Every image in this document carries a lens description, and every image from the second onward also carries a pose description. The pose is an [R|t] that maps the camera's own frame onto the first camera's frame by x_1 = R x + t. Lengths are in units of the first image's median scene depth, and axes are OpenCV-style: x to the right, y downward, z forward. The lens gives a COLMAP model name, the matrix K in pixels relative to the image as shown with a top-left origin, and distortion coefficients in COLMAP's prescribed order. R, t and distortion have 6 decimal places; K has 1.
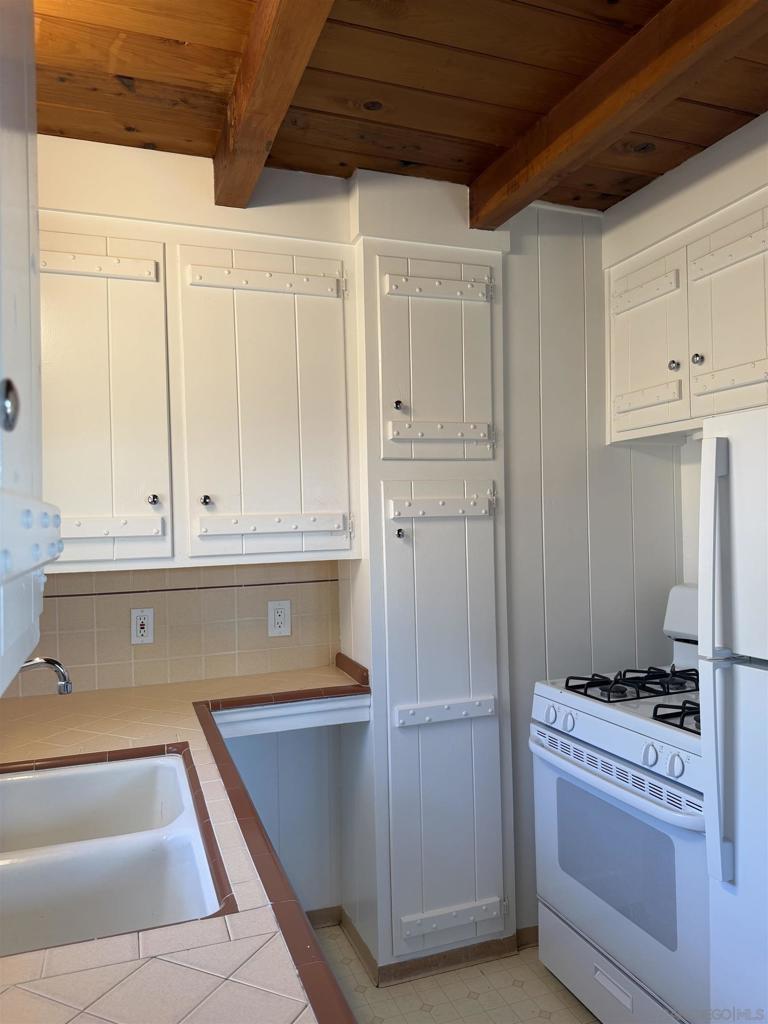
lens RADIAL K [[720.1, 0, 380.9], [0, 720.1, 516.3], [0, 0, 1]] dist [0.139794, -0.260942]
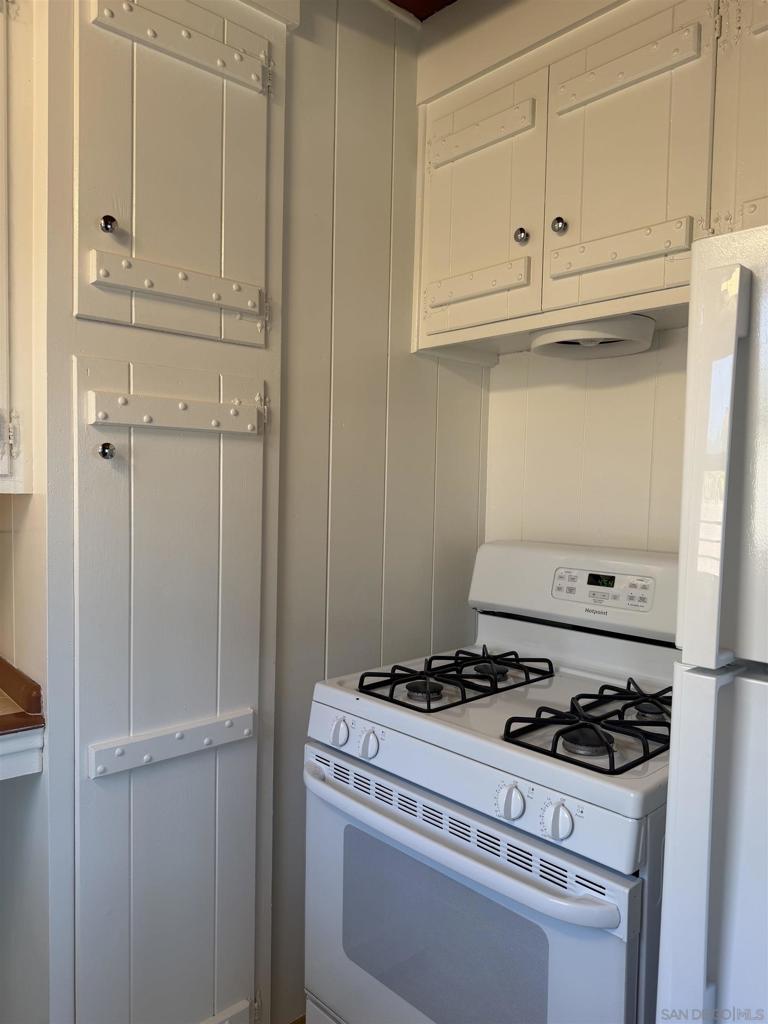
lens RADIAL K [[720.1, 0, 380.9], [0, 720.1, 516.3], [0, 0, 1]] dist [0.139794, -0.260942]
pose [[0.924395, 0.022535, 0.380771, 0.007456], [-0.041945, 0.998205, 0.042753, 0.041302], [-0.379124, -0.055492, 0.923681, 0.368525]]
